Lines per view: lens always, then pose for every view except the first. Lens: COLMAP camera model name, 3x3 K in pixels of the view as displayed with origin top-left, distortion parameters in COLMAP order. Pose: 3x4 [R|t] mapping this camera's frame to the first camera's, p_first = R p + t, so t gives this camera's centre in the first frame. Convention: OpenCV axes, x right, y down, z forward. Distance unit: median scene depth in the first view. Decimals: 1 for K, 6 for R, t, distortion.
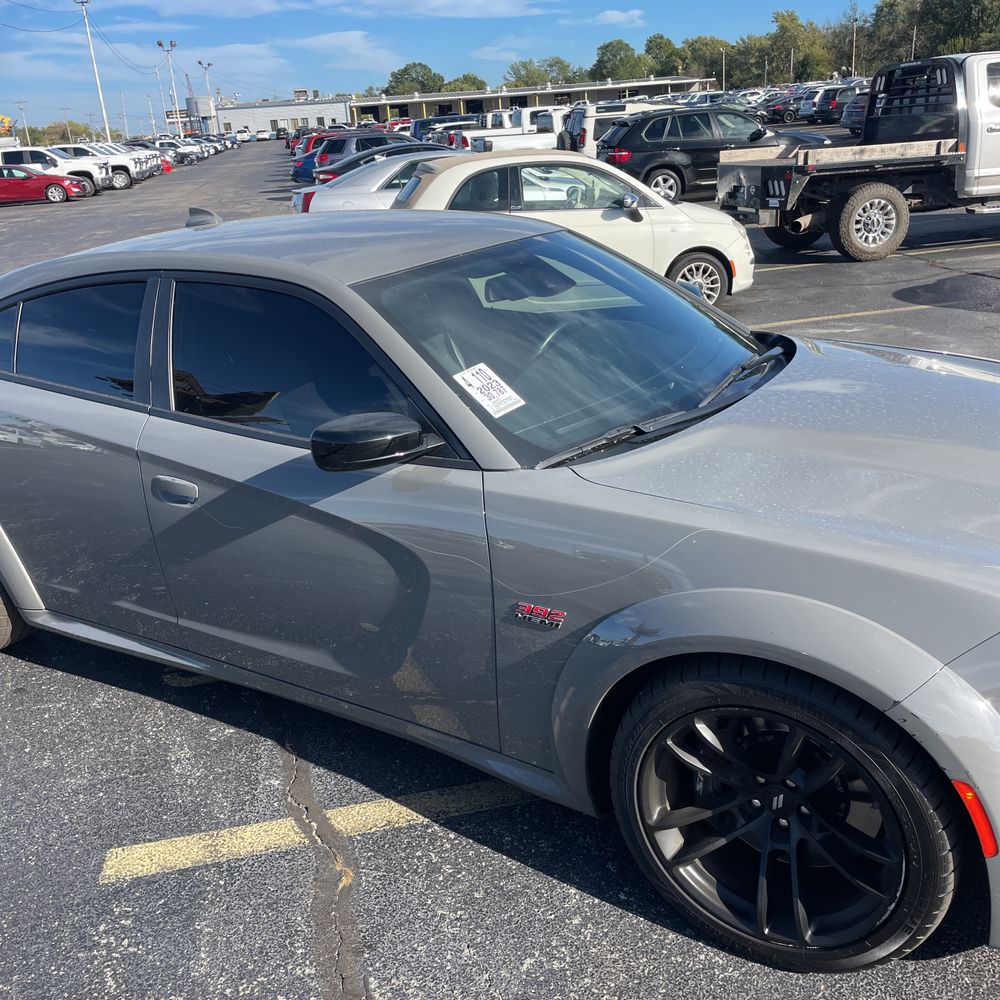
lens RADIAL K [[1008.6, 0, 500.2], [0, 1008.6, 490.6], [0, 0, 1]] dist [0.080733, -0.109402]
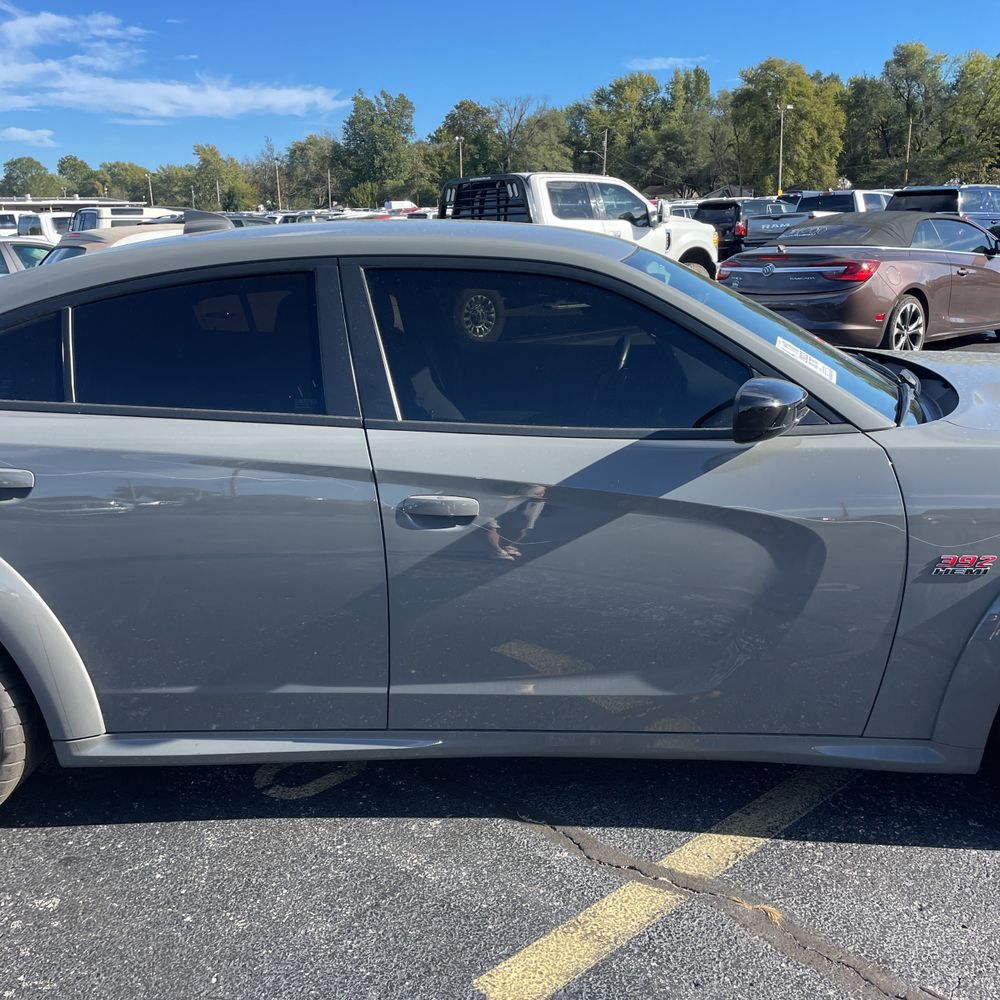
lens RADIAL K [[1017.0, 0, 502.7], [0, 1017.0, 486.9], [0, 0, 1]] dist [0.091058, -0.157923]
pose [[0.861585, -0.078545, 0.501501, -0.162655], [0.138321, 0.986897, -0.083070, 0.013143], [-0.488405, 0.140940, 0.861160, 0.064705]]
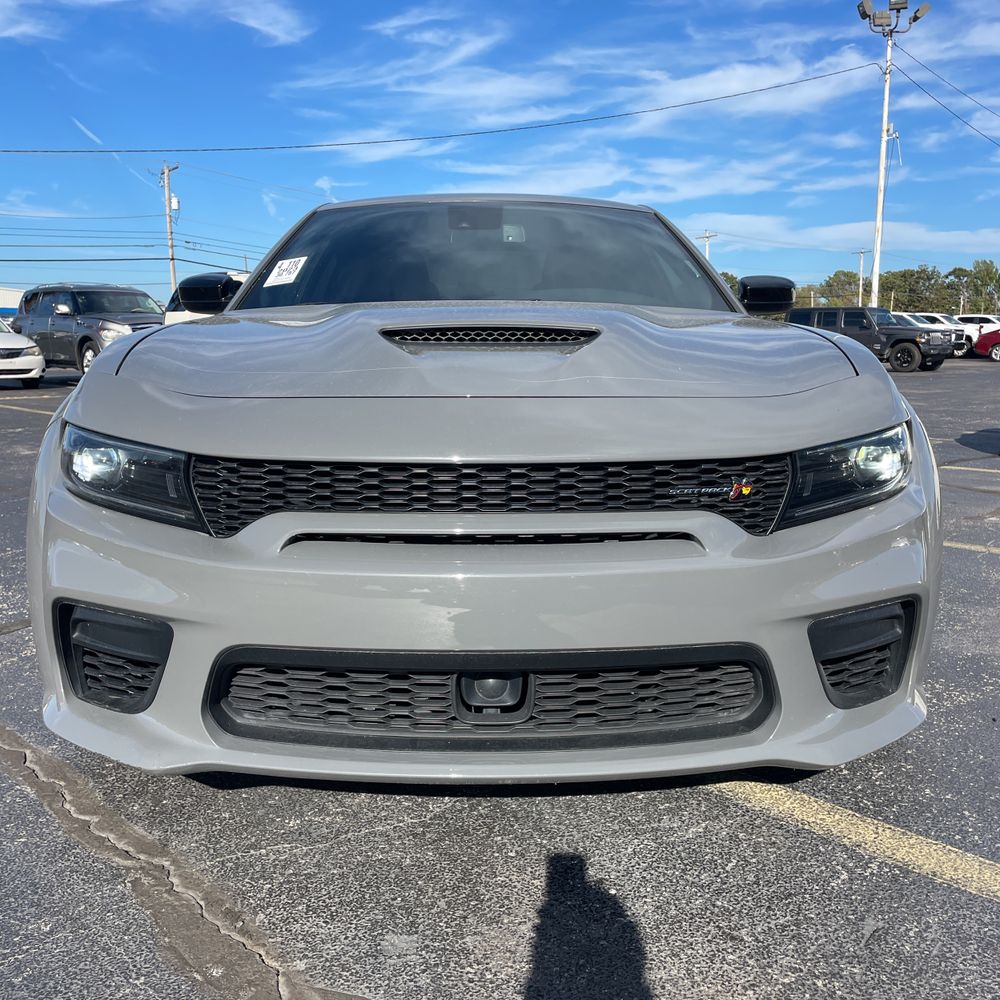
lens RADIAL K [[1008.6, 0, 500.2], [0, 1008.6, 490.6], [0, 0, 1]] dist [0.080733, -0.109402]
pose [[0.542008, 0.190762, -0.818436, 0.264170], [-0.321037, 0.947032, 0.008128, 0.013847], [0.776635, 0.258342, 0.574540, 0.114651]]
